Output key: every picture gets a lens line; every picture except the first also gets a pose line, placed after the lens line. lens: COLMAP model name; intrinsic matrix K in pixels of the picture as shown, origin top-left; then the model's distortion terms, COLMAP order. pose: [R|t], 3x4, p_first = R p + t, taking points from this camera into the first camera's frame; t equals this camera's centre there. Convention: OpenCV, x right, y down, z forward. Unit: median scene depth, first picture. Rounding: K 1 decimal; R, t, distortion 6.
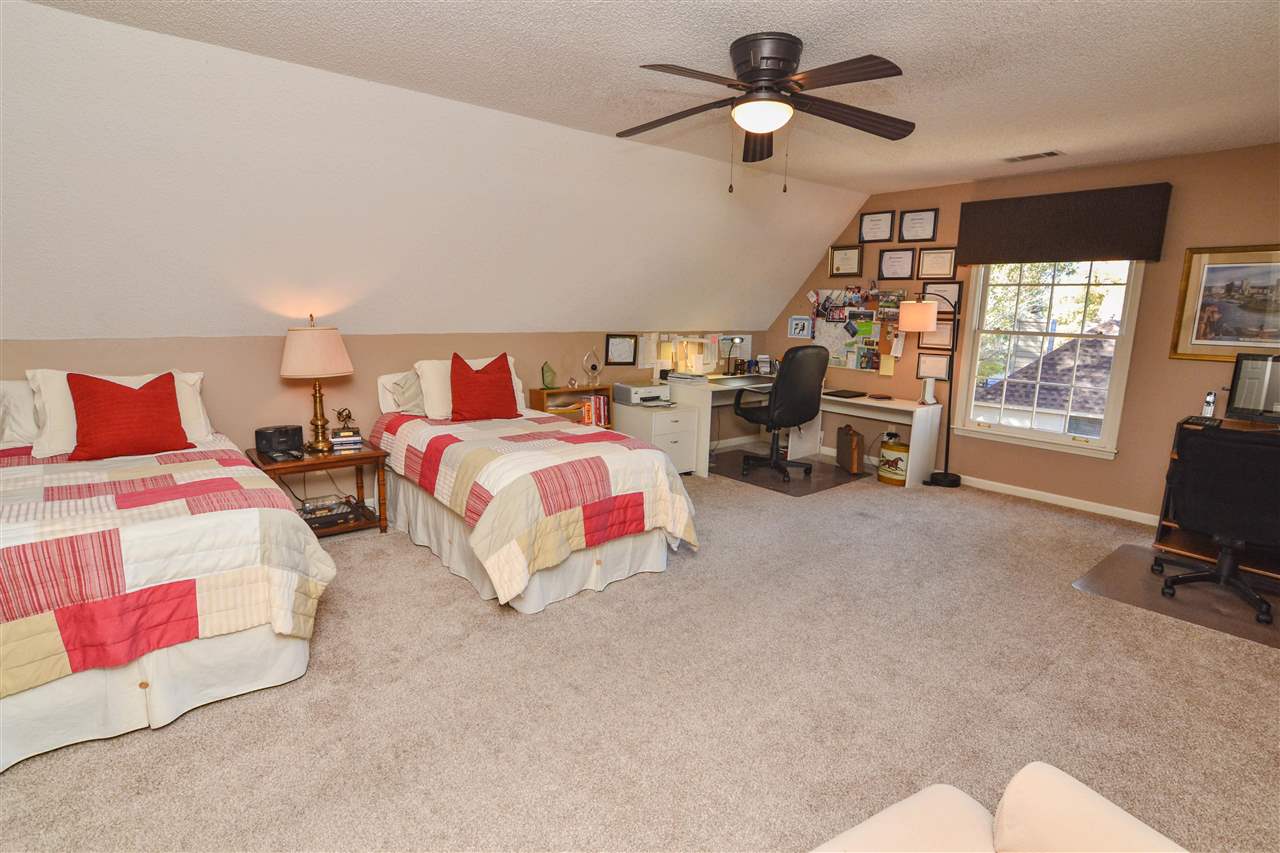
lens RADIAL K [[634.5, 0, 638.1], [0, 634.5, 428.8], [0, 0, 1]] dist [-0.021864, 0.000665]
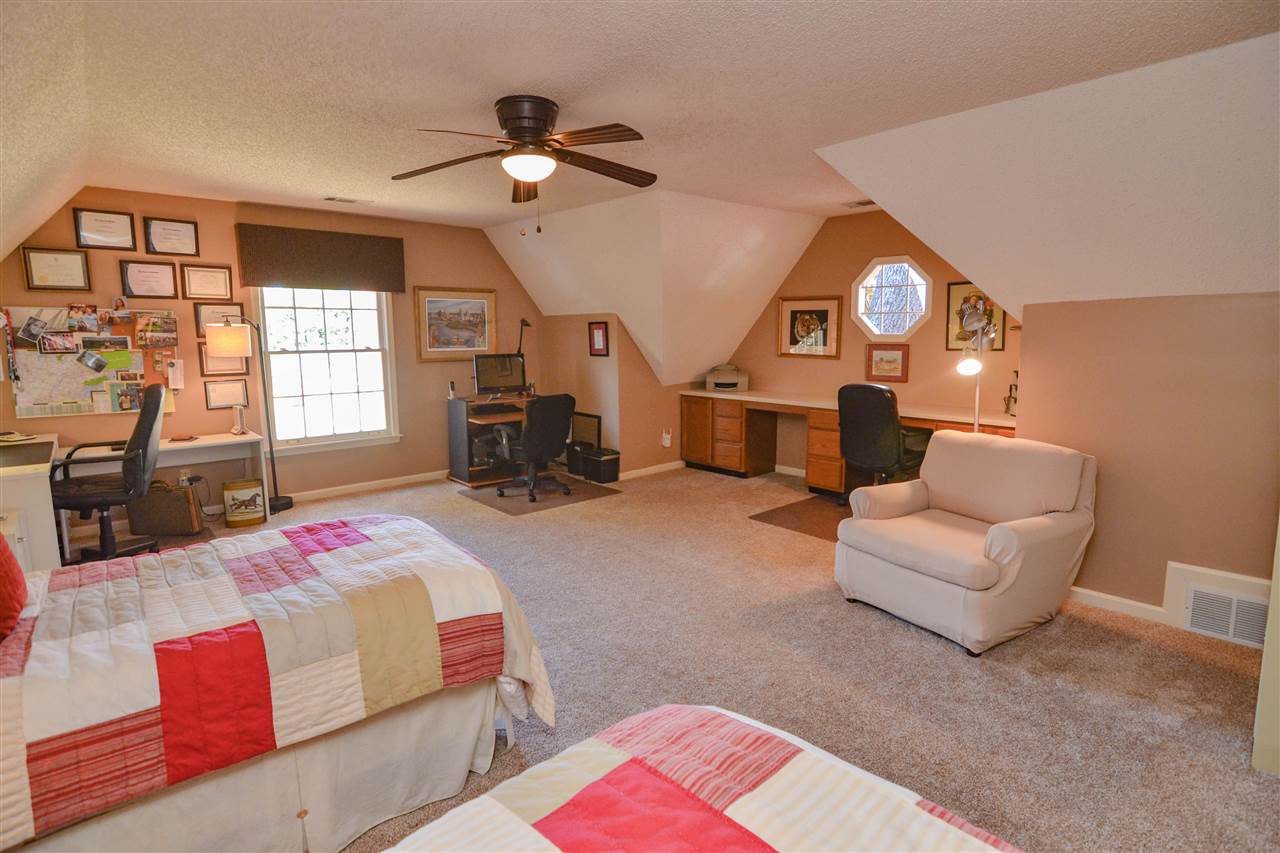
lens RADIAL K [[634.5, 0, 638.9], [0, 634.5, 425.8], [0, 0, 1]] dist [-0.021864, 0.000665]
pose [[-0.049614, -0.158508, 0.986110, -0.456384], [0.194474, 0.966896, 0.165204, -0.084338], [-0.979652, 0.199969, -0.017145, 0.415801]]
